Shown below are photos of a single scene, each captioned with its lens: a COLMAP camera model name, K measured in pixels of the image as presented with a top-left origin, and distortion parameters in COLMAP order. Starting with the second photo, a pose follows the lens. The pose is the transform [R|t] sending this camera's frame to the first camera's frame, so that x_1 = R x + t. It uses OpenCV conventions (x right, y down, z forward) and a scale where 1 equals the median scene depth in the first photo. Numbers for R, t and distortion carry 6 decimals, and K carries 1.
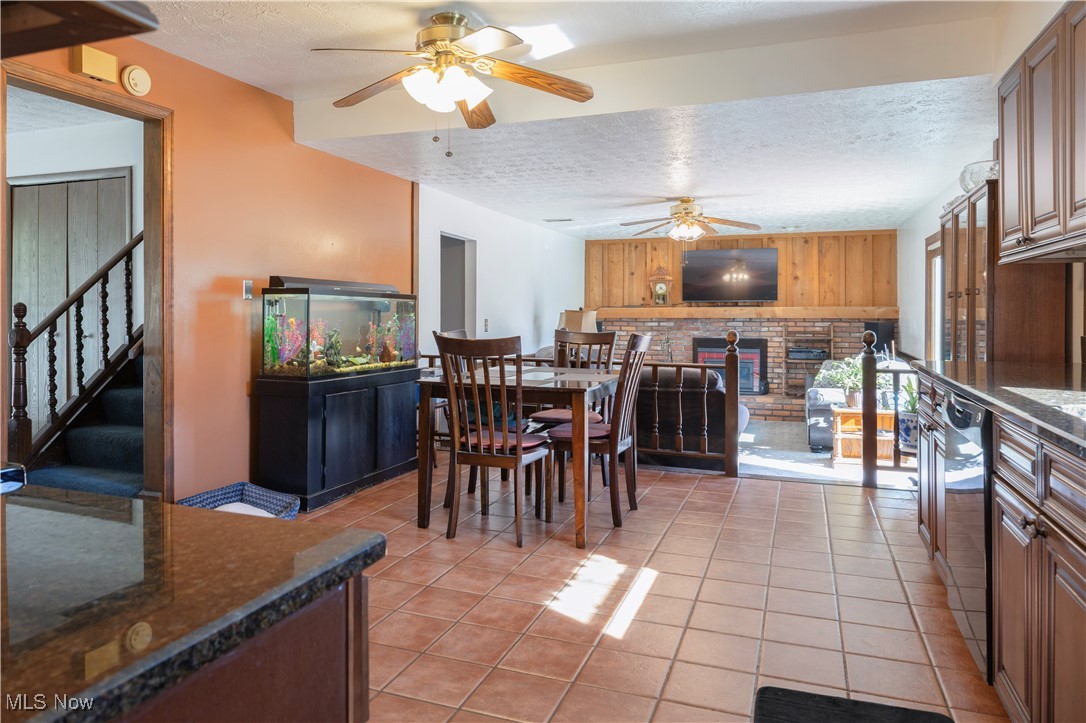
lens RADIAL K [[657.6, 0, 531.1], [0, 657.6, 317.5], [0, 0, 1]] dist [-0.016092, 0.001335]
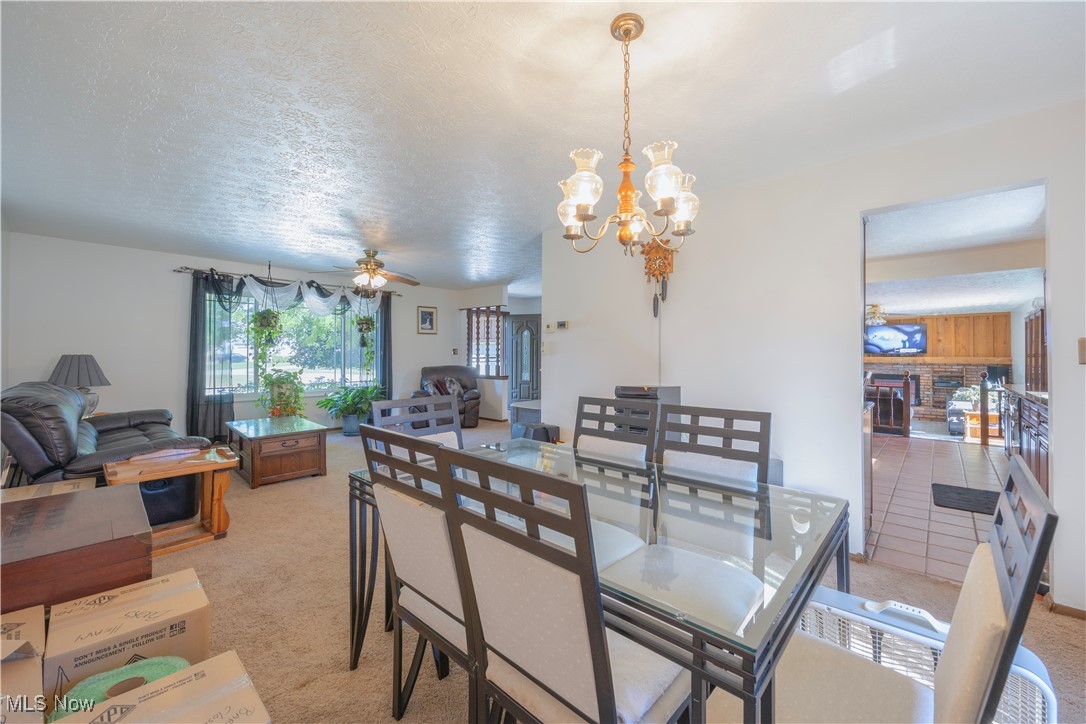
lens RADIAL K [[470.8, 0, 548.2], [0, 470.8, 355.0], [0, 0, 1]] dist [0.000162, 0.000488]
pose [[0.954732, -0.000572, -0.297467, -0.223147], [-0.000943, 0.999987, -0.004949, -0.014526], [0.297466, 0.005005, 0.954719, -0.520788]]
